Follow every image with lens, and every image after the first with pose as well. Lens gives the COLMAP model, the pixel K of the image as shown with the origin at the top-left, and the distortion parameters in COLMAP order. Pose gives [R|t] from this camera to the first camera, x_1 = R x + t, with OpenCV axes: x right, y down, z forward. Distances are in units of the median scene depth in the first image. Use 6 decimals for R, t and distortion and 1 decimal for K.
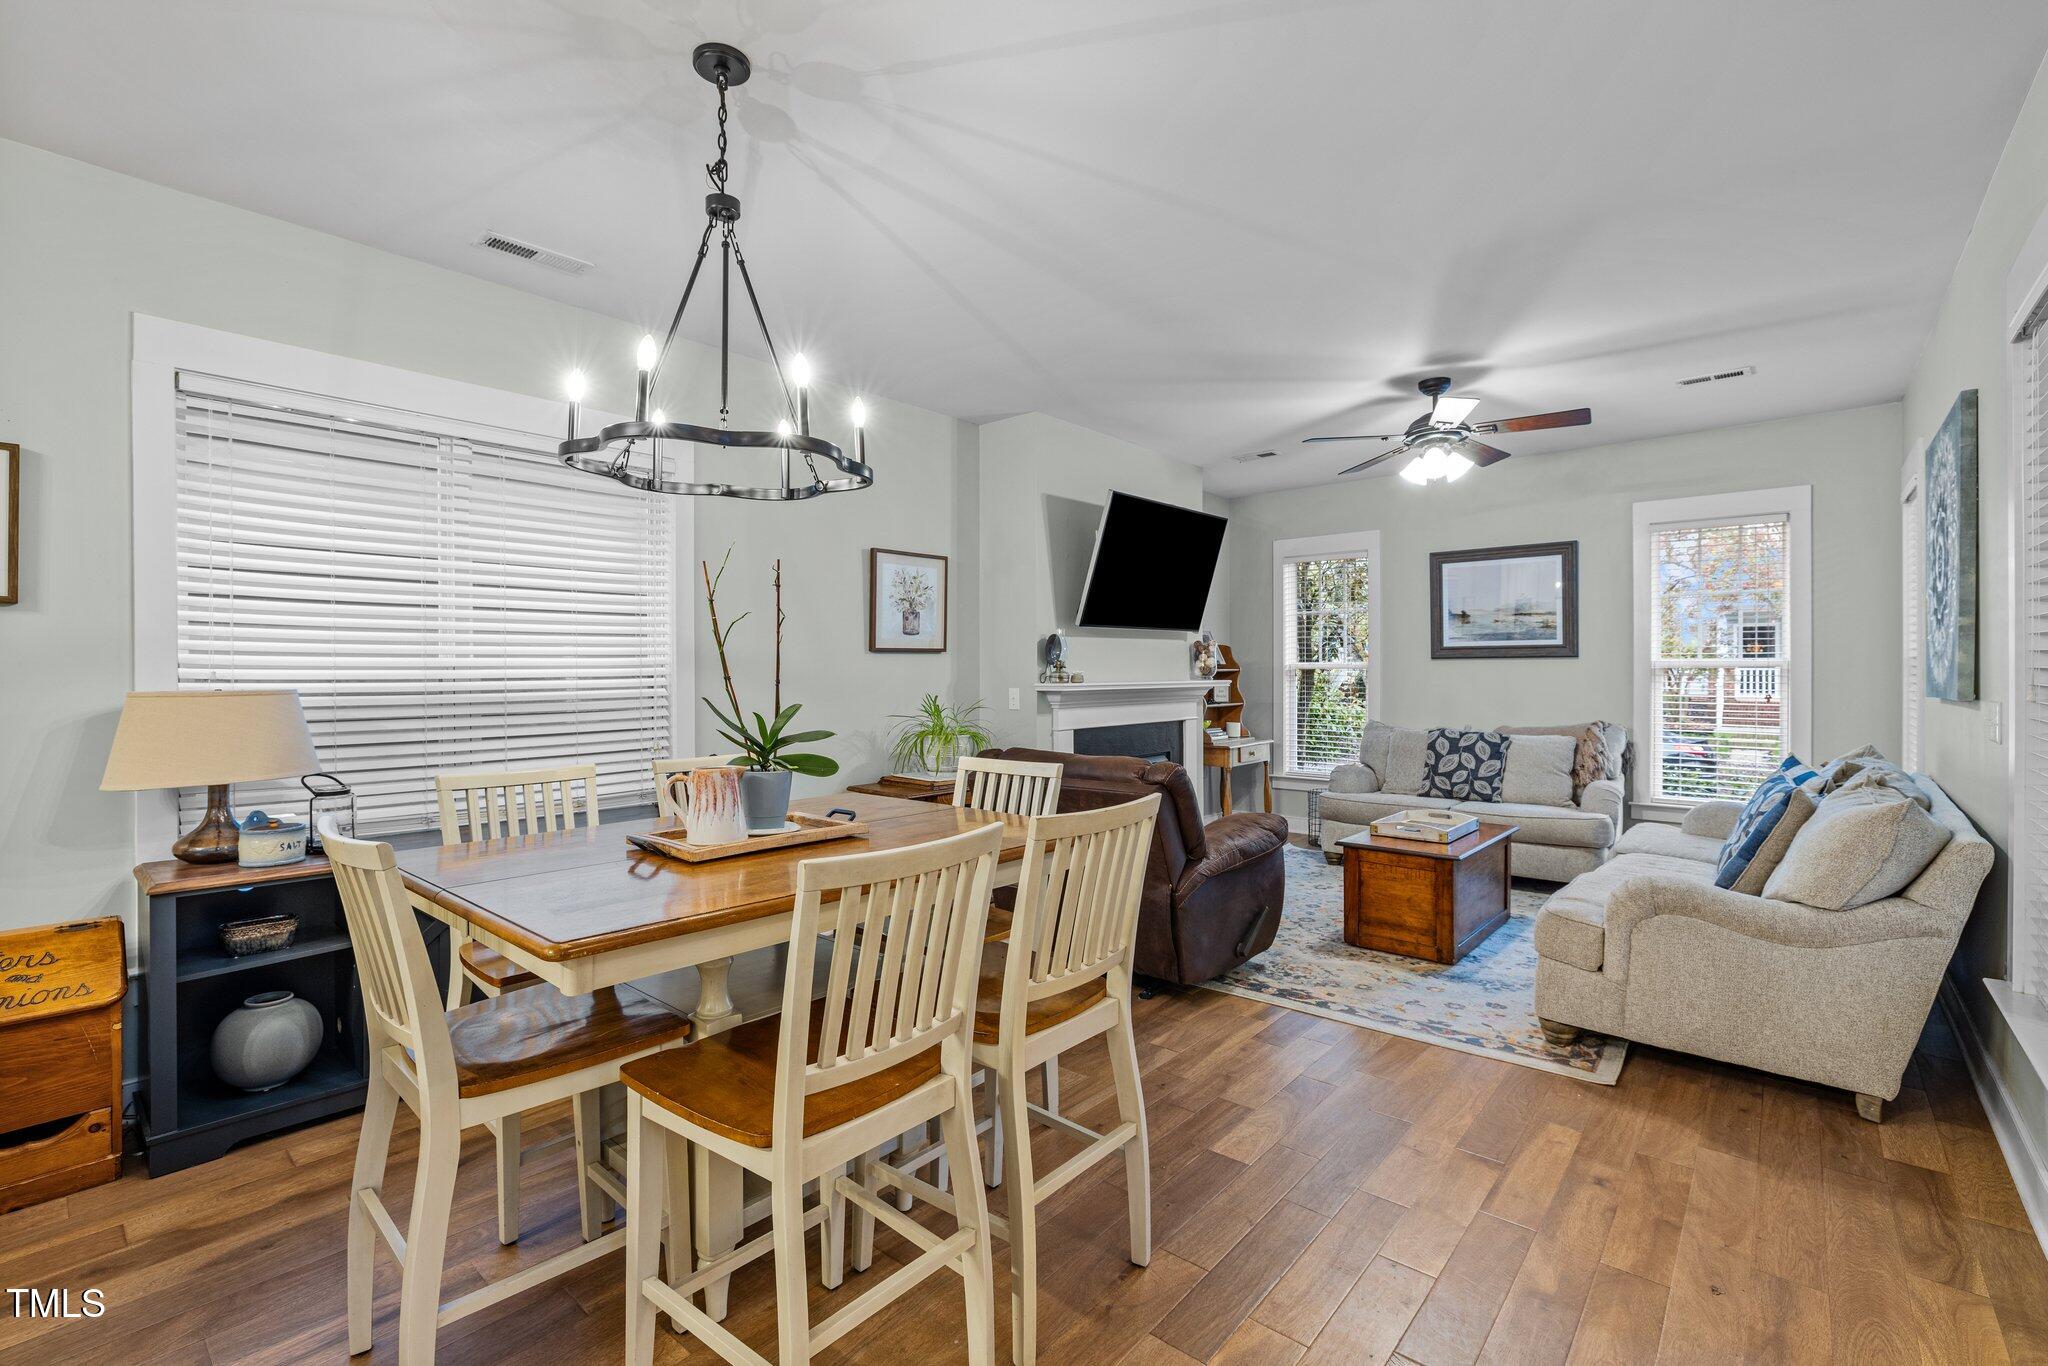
lens RADIAL K [[902.3, 0, 1024.2], [0, 902.3, 671.0], [0, 0, 1]] dist [-0.001305, -0.000387]
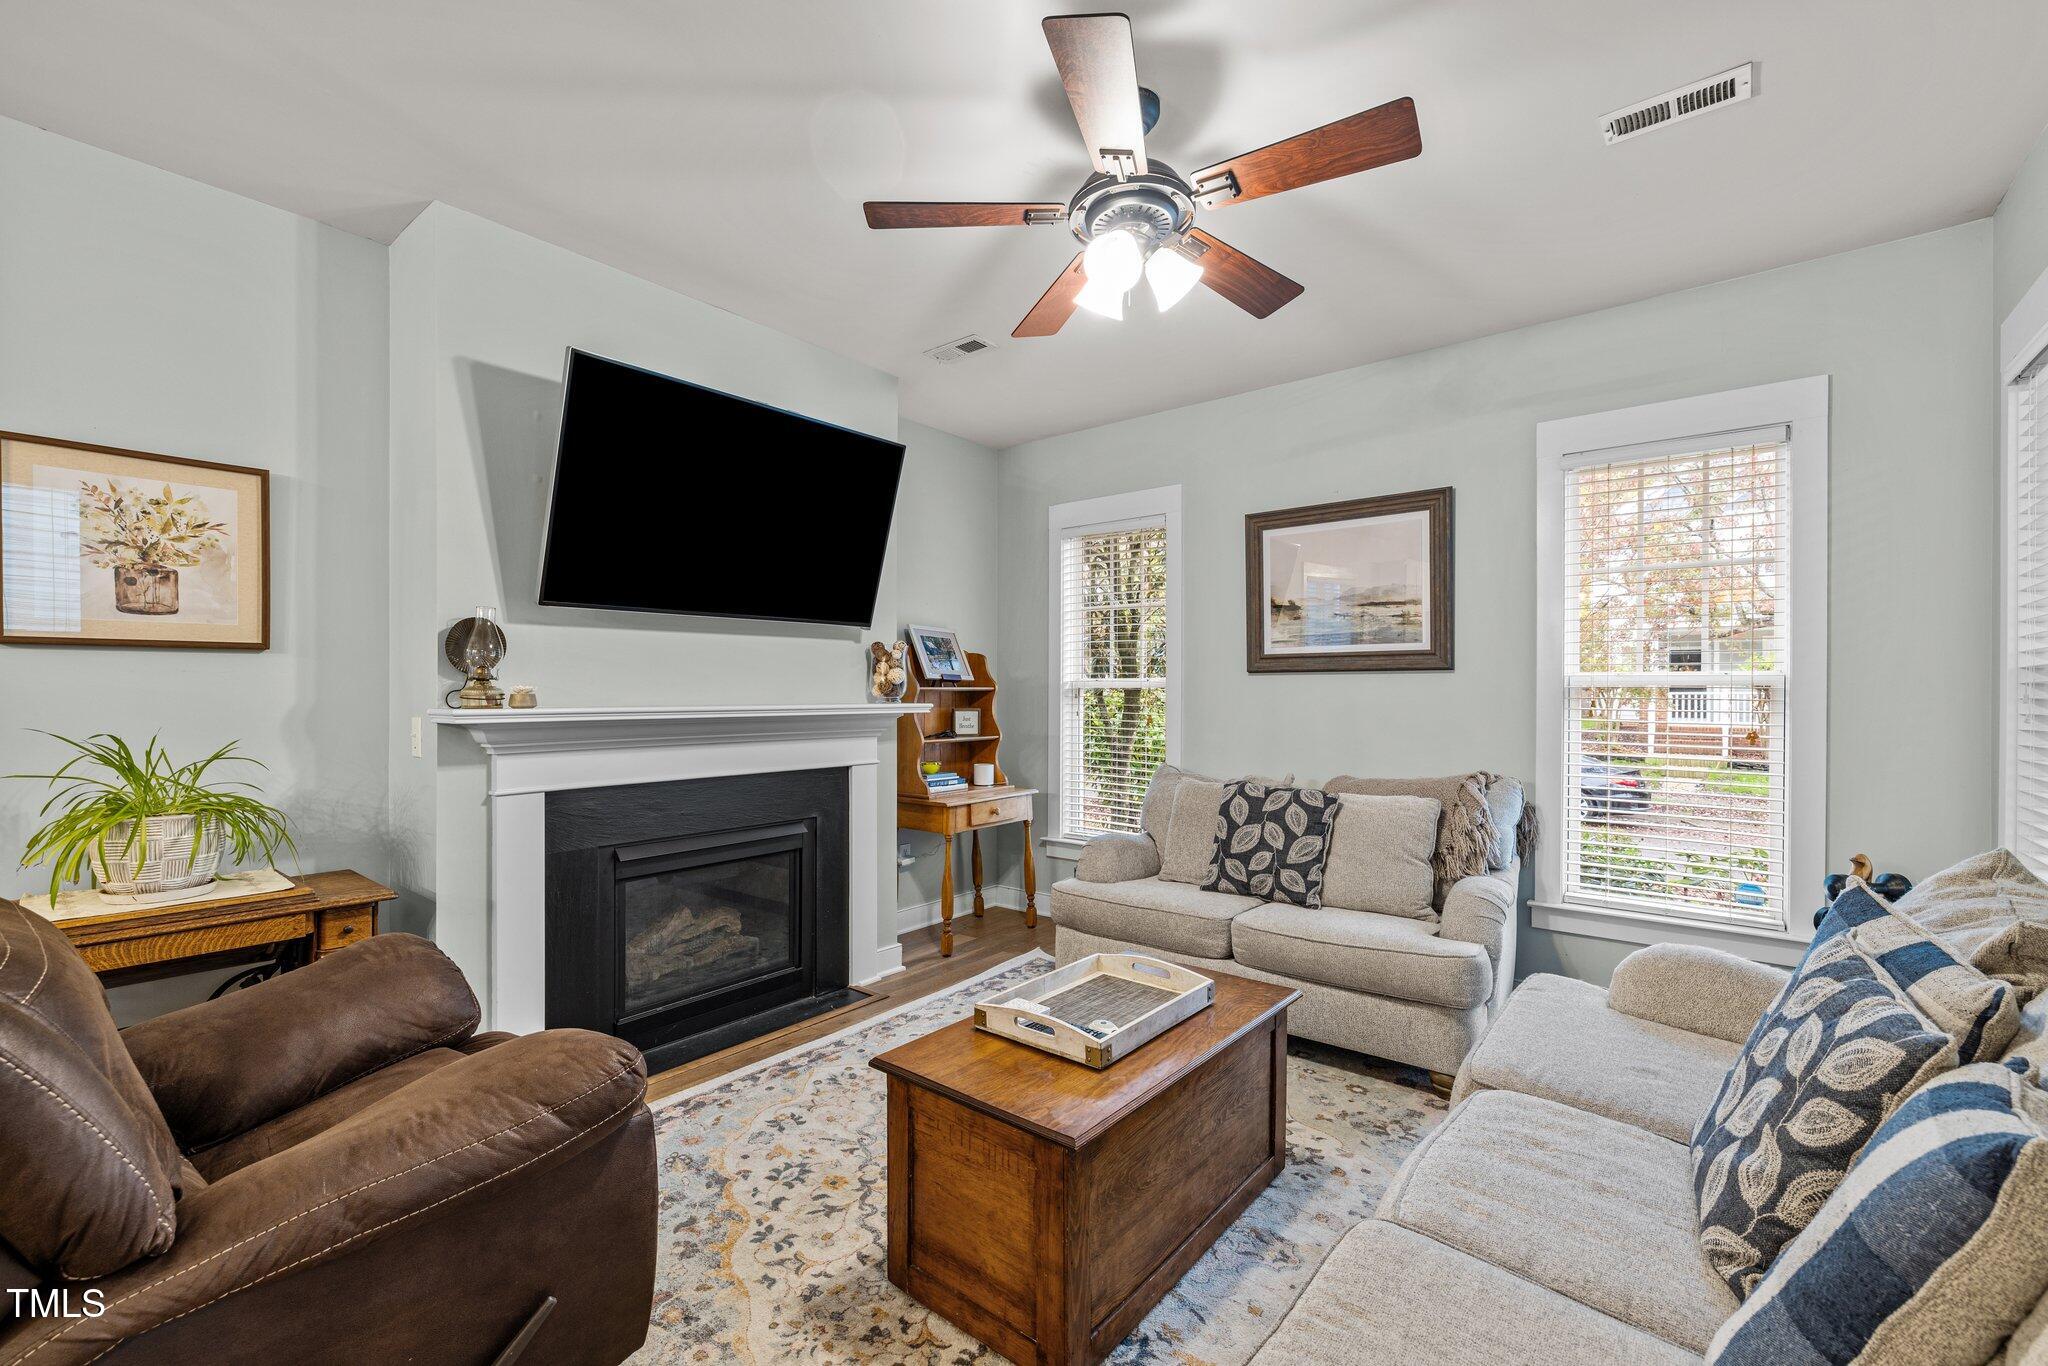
lens RADIAL K [[866.7, 0, 1029.8], [0, 866.7, 693.1], [0, 0, 1]] dist [-0.001994, 0.000771]
pose [[0.999287, 0.004560, 0.037490, 0.300779], [-0.004601, 0.999989, 0.001003, 0.001939], [-0.037485, -0.001175, 0.999296, 0.410482]]
